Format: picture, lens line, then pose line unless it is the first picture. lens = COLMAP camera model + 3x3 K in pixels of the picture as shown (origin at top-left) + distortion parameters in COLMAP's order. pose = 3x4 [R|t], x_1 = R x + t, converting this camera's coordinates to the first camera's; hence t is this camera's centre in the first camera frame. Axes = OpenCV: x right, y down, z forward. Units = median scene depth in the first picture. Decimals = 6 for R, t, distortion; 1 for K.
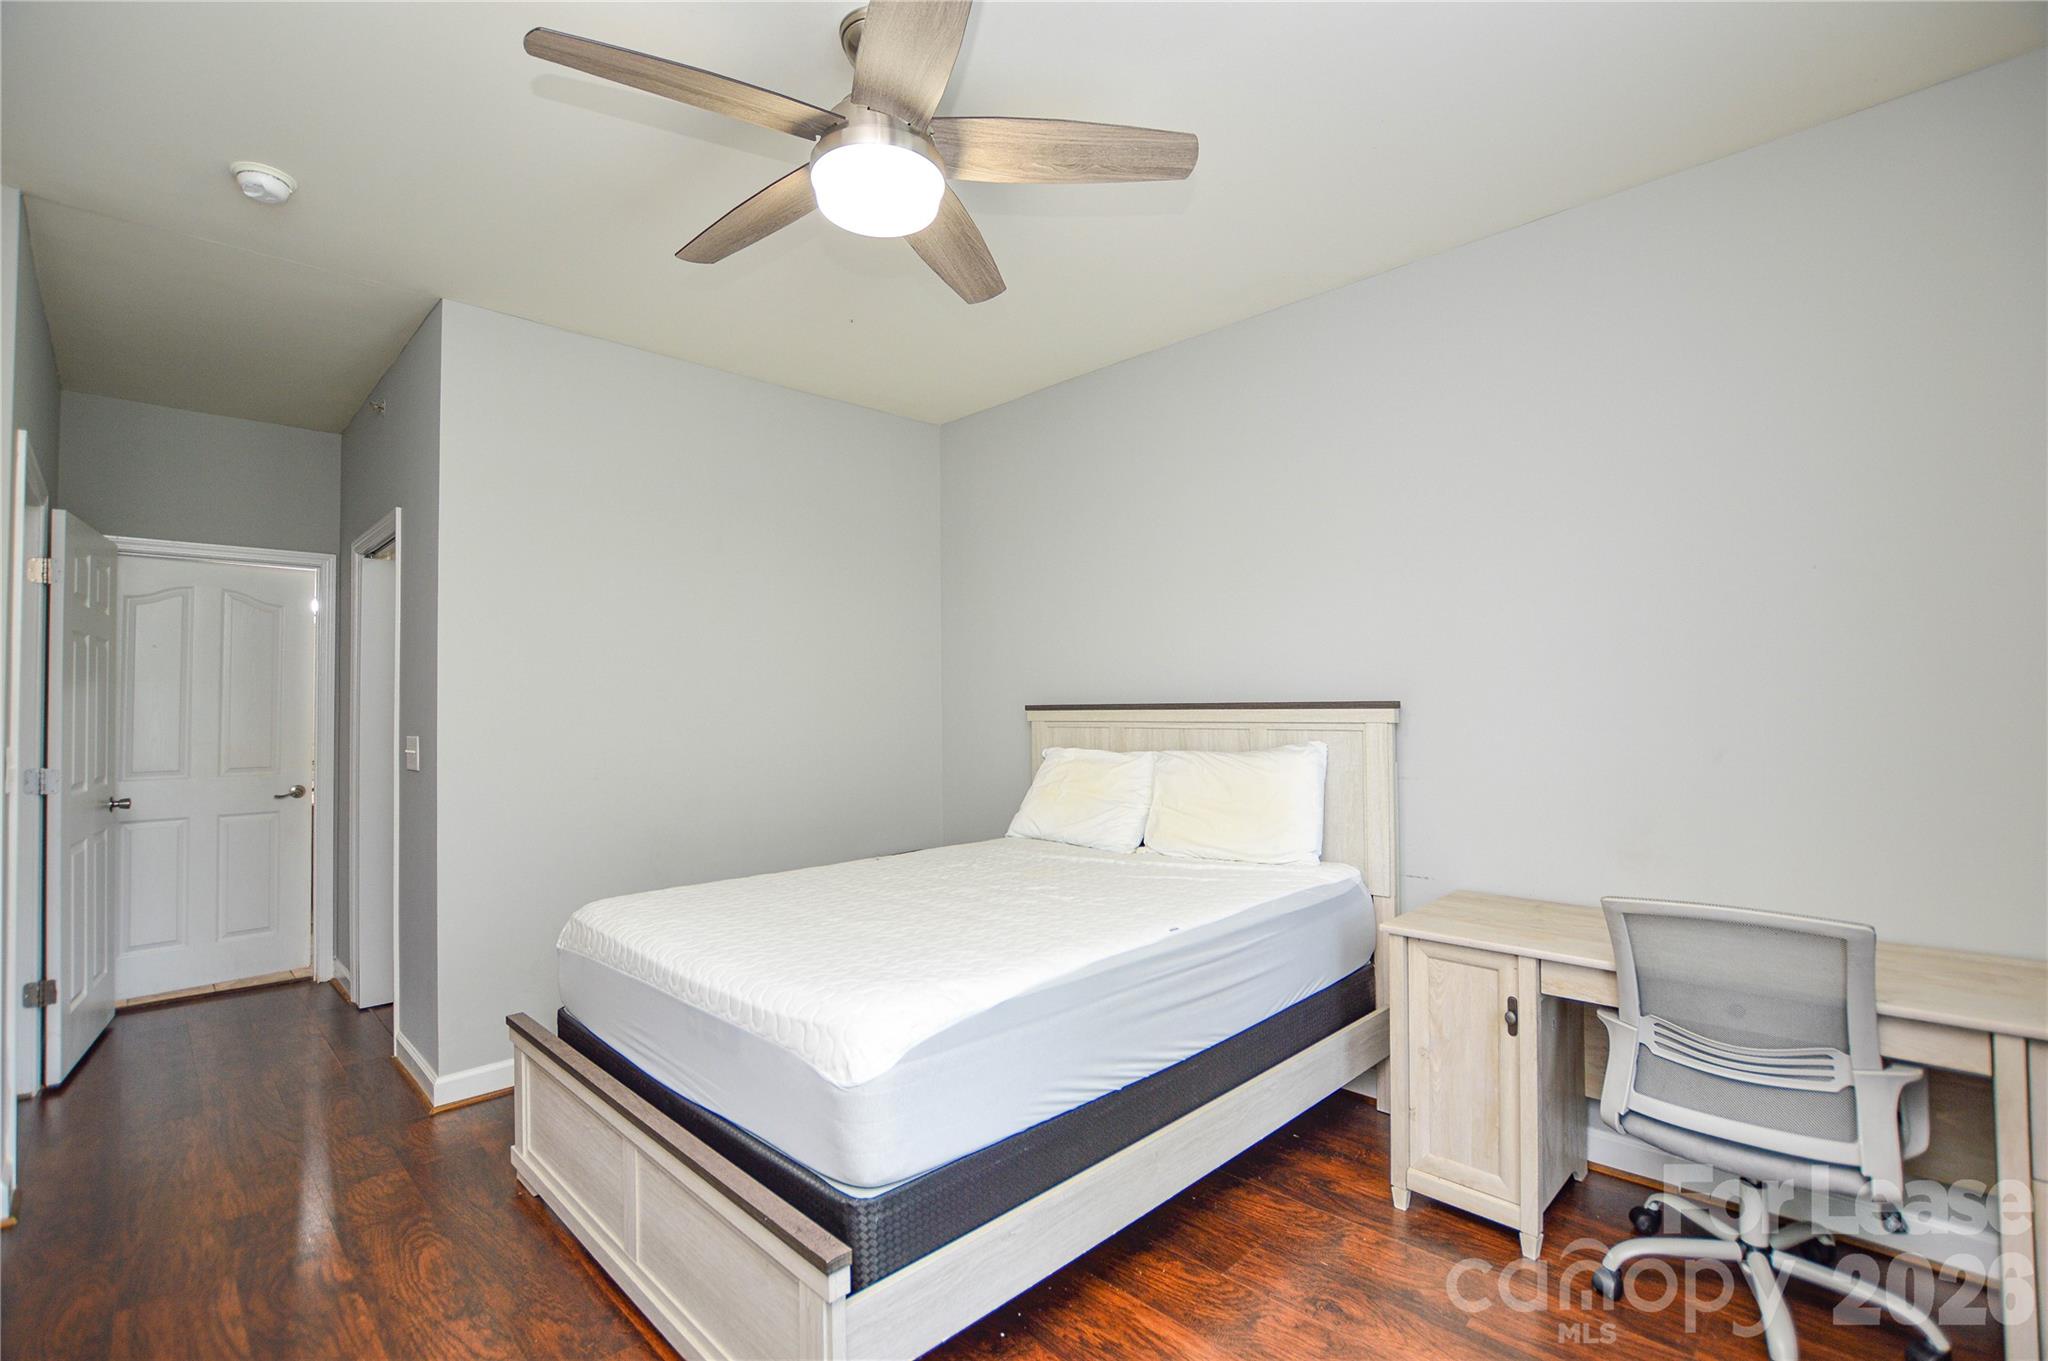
lens RADIAL K [[941.0, 0, 1020.1], [0, 941.0, 676.8], [0, 0, 1]] dist [-0.025138, 0.000715]
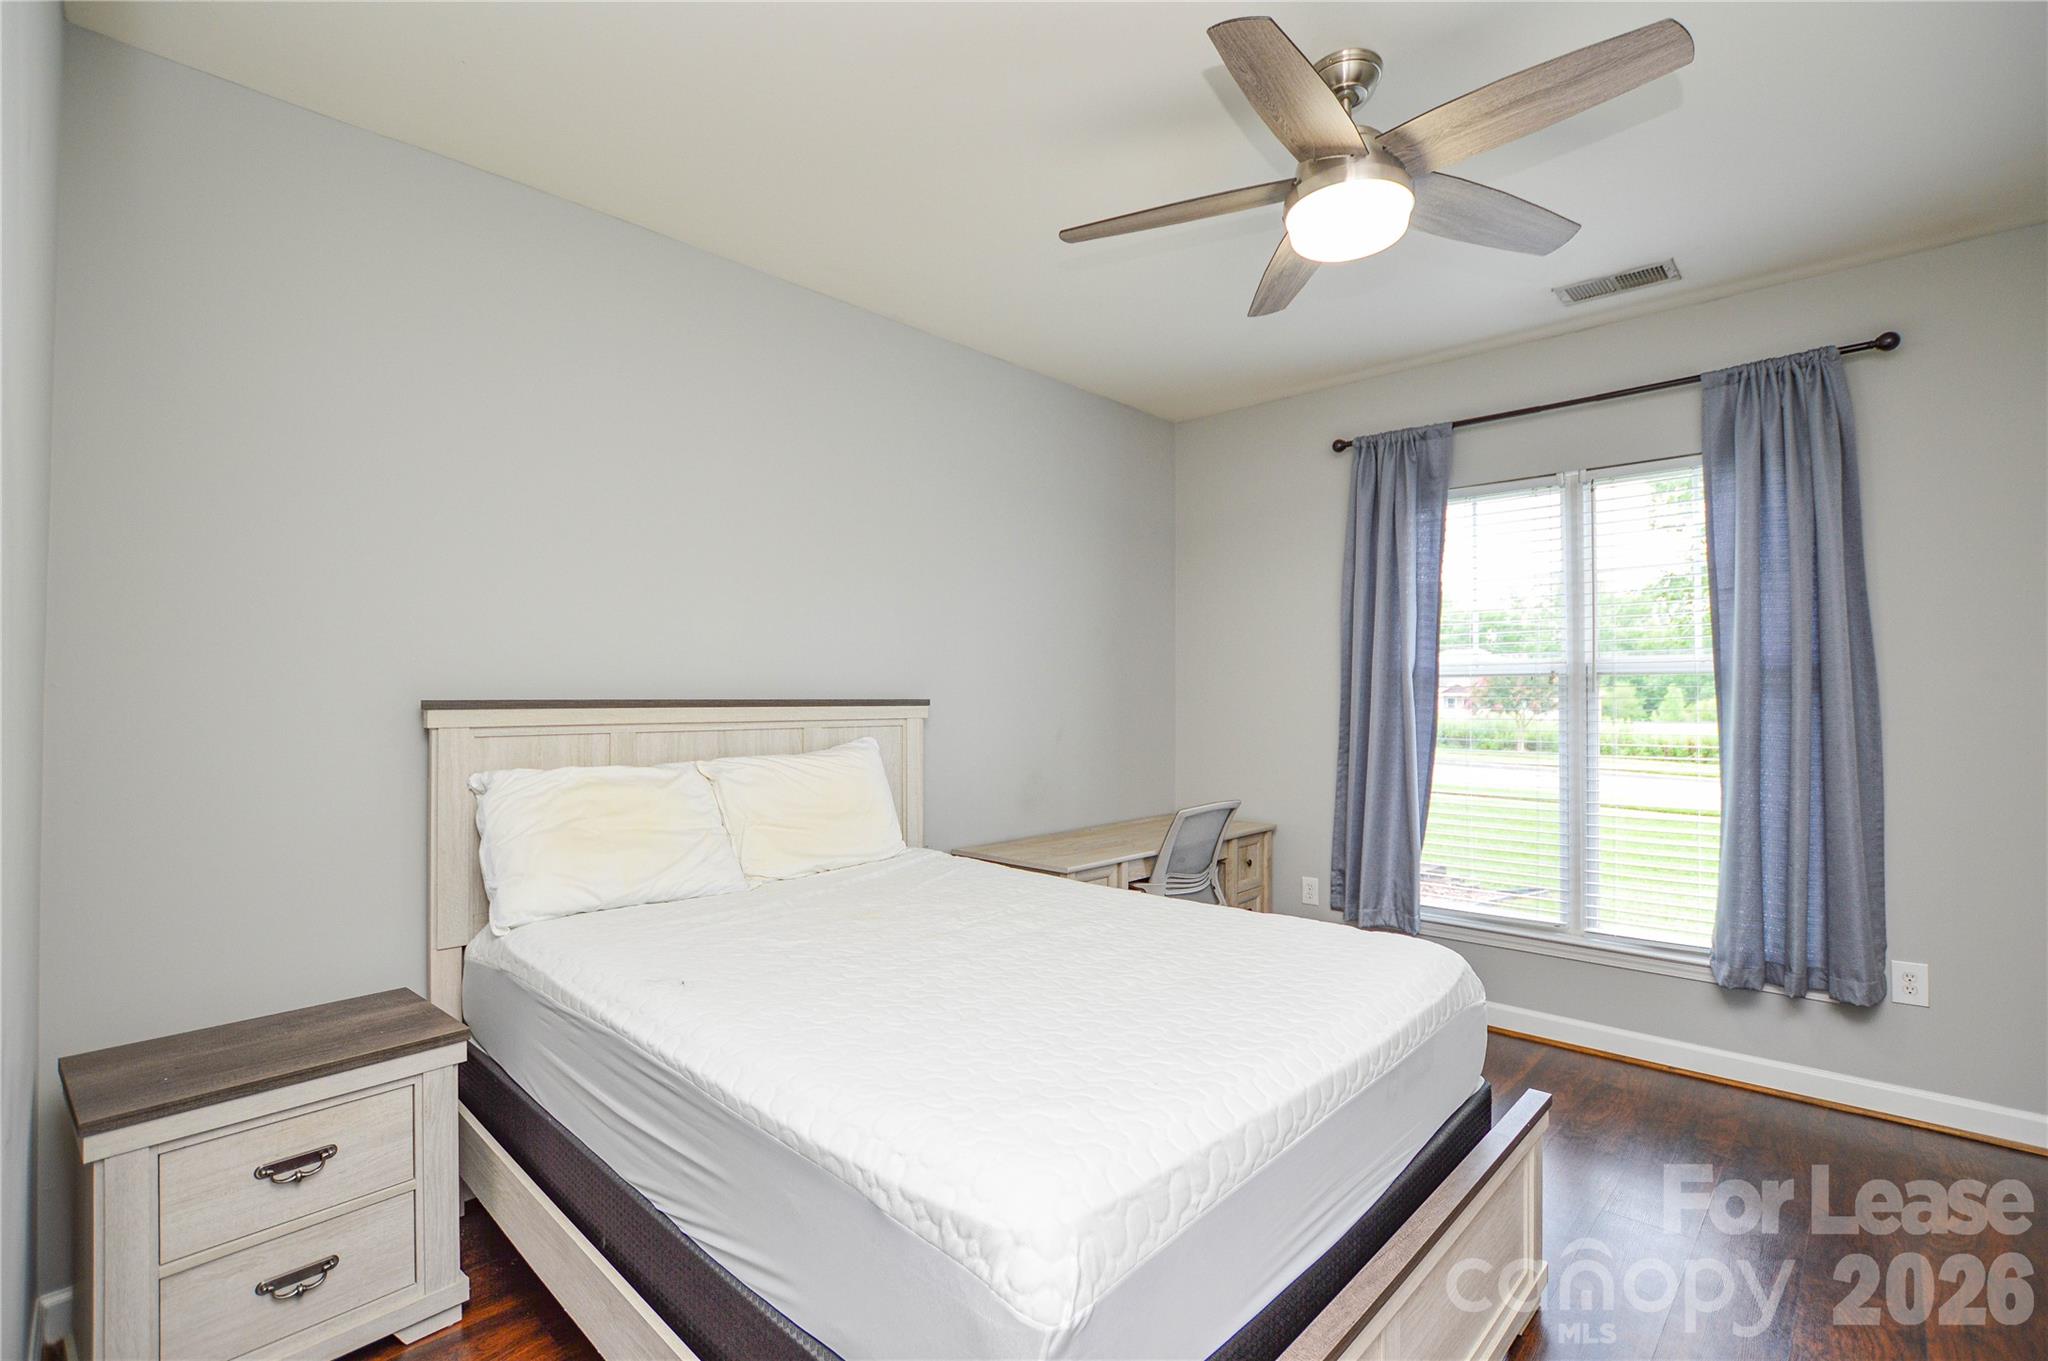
lens RADIAL K [[941.0, 0, 1020.1], [0, 941.0, 676.8], [0, 0, 1]] dist [-0.025138, 0.000715]
pose [[-0.033630, 0.033878, 0.998860, -0.673890], [-0.026552, 0.999042, -0.034778, 0.031303], [-0.999082, -0.027692, -0.032698, 0.804708]]
